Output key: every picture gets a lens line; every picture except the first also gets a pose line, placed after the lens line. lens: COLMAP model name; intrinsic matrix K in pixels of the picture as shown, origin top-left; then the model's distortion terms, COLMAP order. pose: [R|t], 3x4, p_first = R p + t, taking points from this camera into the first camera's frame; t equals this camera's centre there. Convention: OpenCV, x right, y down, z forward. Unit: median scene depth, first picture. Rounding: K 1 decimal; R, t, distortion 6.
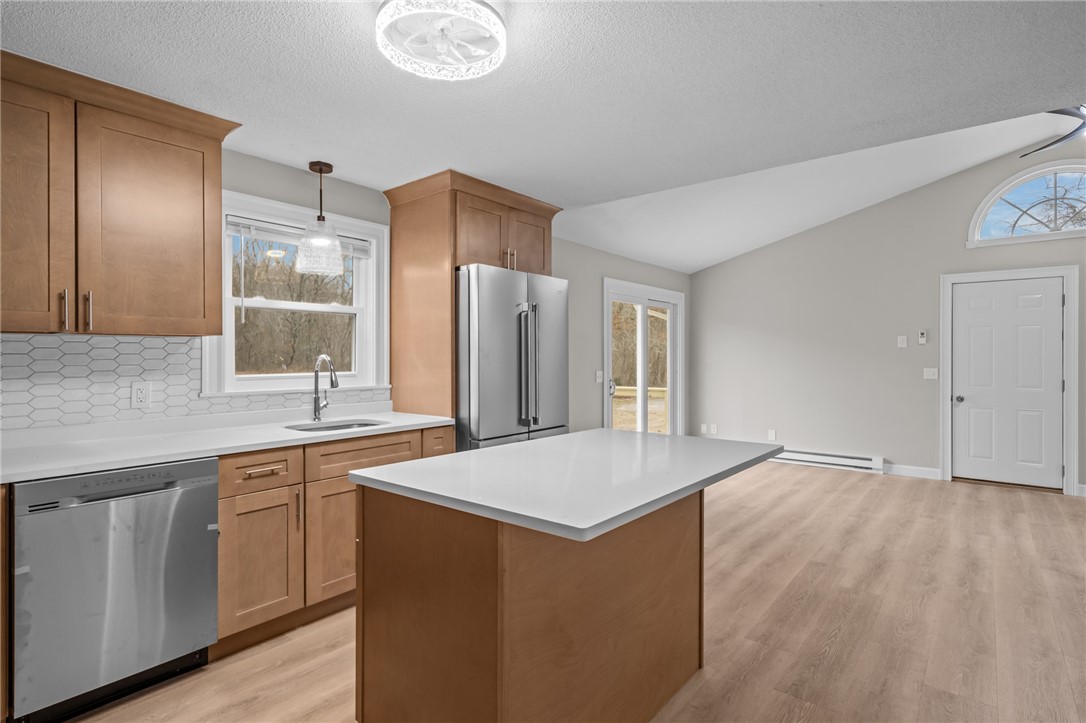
lens RADIAL K [[545.0, 0, 541.2], [0, 545.0, 353.7], [0, 0, 1]] dist [0.001409, 0.001041]
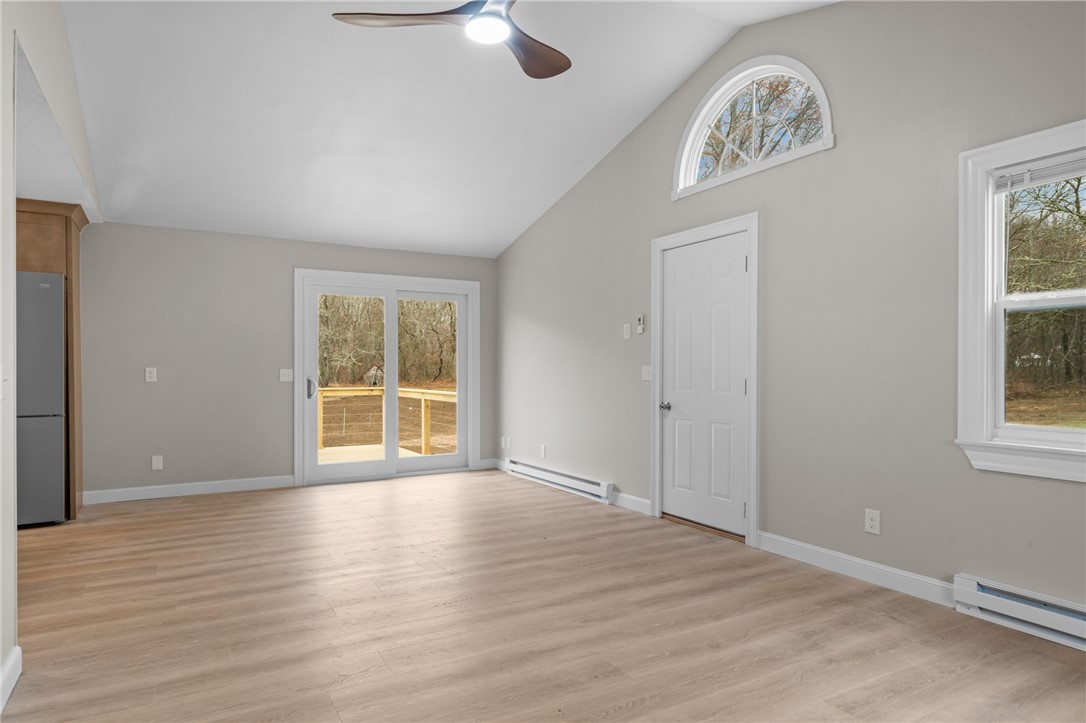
lens RADIAL K [[636.5, 0, 539.8], [0, 636.5, 368.0], [0, 0, 1]] dist [0.004388, 0.001105]
pose [[0.934463, -0.002170, -0.356053, 1.606567], [0.002781, 0.999995, 0.001202, 0.051435], [0.356049, -0.002113, 0.934465, 0.241558]]
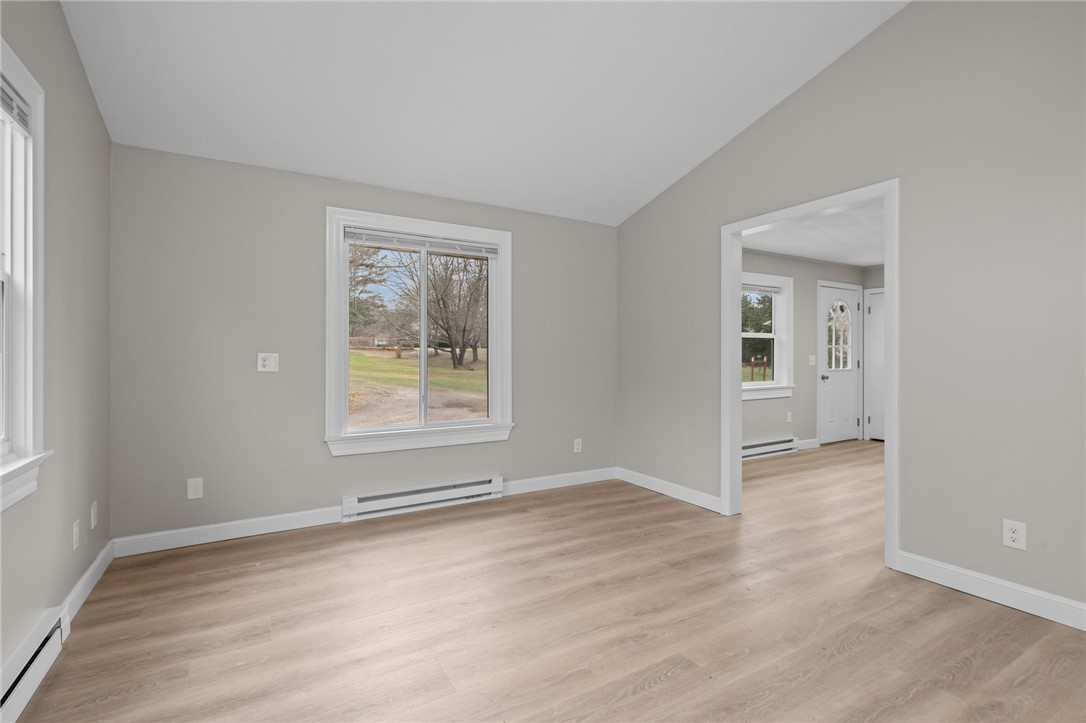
lens RADIAL K [[501.0, 0, 537.4], [0, 501.0, 355.9], [0, 0, 1]] dist [0.003071, 0.000730]
pose [[-0.935738, -0.001189, 0.352695, 1.371494], [-0.002402, 0.999993, -0.003003, 0.048534], [-0.352689, -0.003657, -0.935734, 1.475366]]
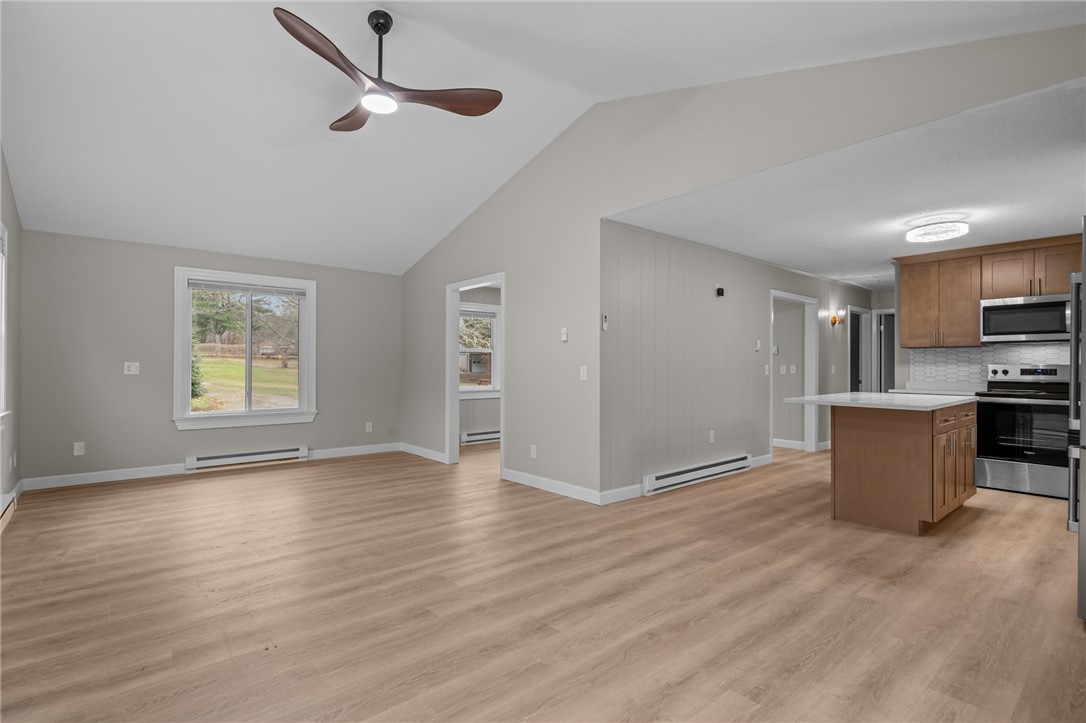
lens RADIAL K [[521.6, 0, 535.1], [0, 521.6, 365.7], [0, 0, 1]] dist [0.003169, -0.000030]
pose [[-0.981572, -0.004773, 0.191032, 0.675605], [-0.005769, 0.999973, -0.004657, 0.052283], [-0.191005, -0.005673, -0.981573, 2.092024]]
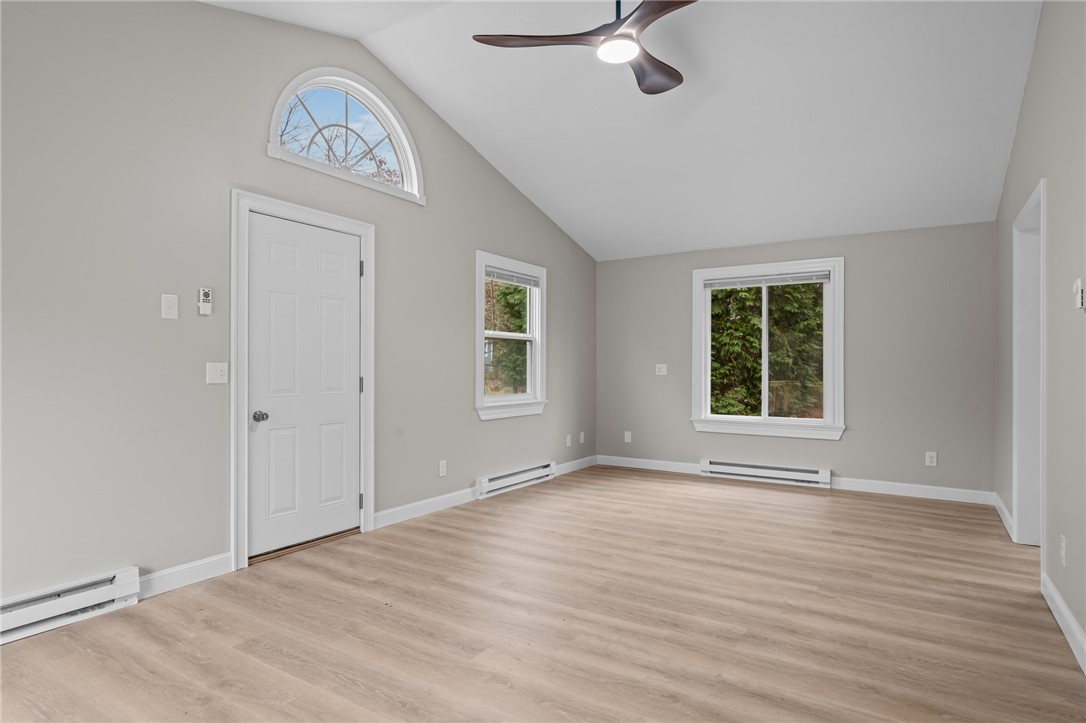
lens RADIAL K [[600.7, 0, 523.4], [0, 600.7, 362.6], [0, 0, 1]] dist [0.003316, 0.002065]
pose [[-0.099304, 0.004370, 0.995047, 0.210104], [-0.007304, 0.999960, -0.005120, 0.049758], [-0.995030, -0.007776, -0.099269, 1.388684]]
